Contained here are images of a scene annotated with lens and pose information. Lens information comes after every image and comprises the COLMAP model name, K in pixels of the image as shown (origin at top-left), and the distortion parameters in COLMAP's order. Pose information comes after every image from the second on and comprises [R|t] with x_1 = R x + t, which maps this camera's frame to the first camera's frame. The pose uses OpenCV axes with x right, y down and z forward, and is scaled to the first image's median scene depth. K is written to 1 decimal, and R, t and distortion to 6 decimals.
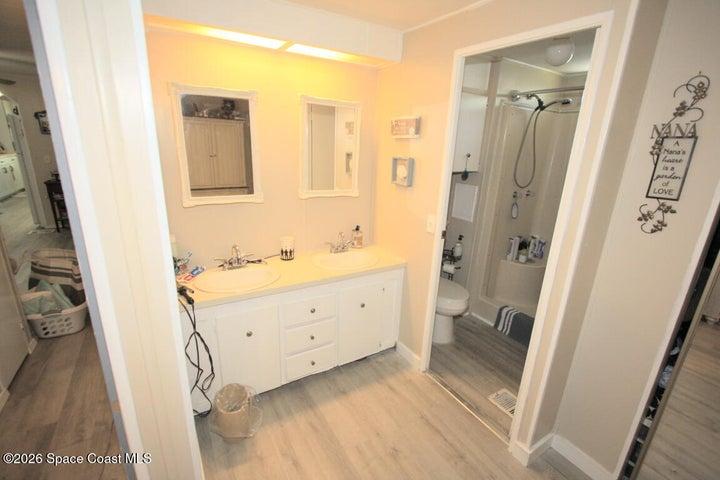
lens RADIAL K [[331.5, 0, 363.0], [0, 331.5, 243.9], [0, 0, 1]] dist [-0.013538, 0.000112]
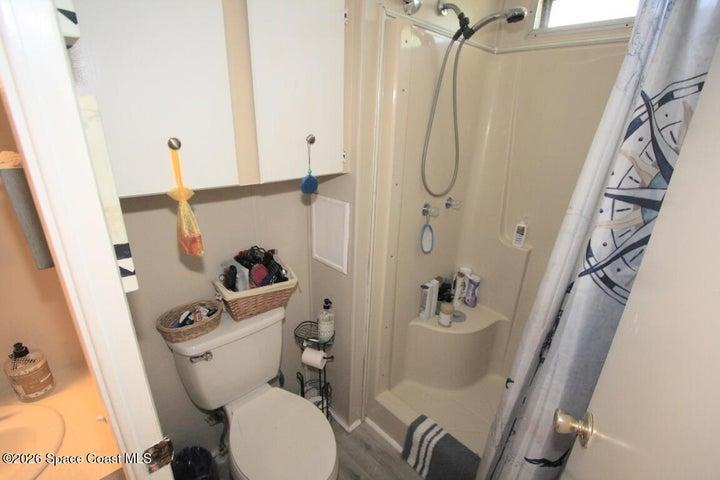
lens RADIAL K [[331.5, 0, 361.1], [0, 331.5, 243.1], [0, 0, 1]] dist [-0.013538, 0.000112]
pose [[0.979410, -0.079209, 0.185694, 0.256430], [0.067083, 0.995239, 0.070711, -0.141672], [-0.190411, -0.056798, 0.980060, 0.496939]]
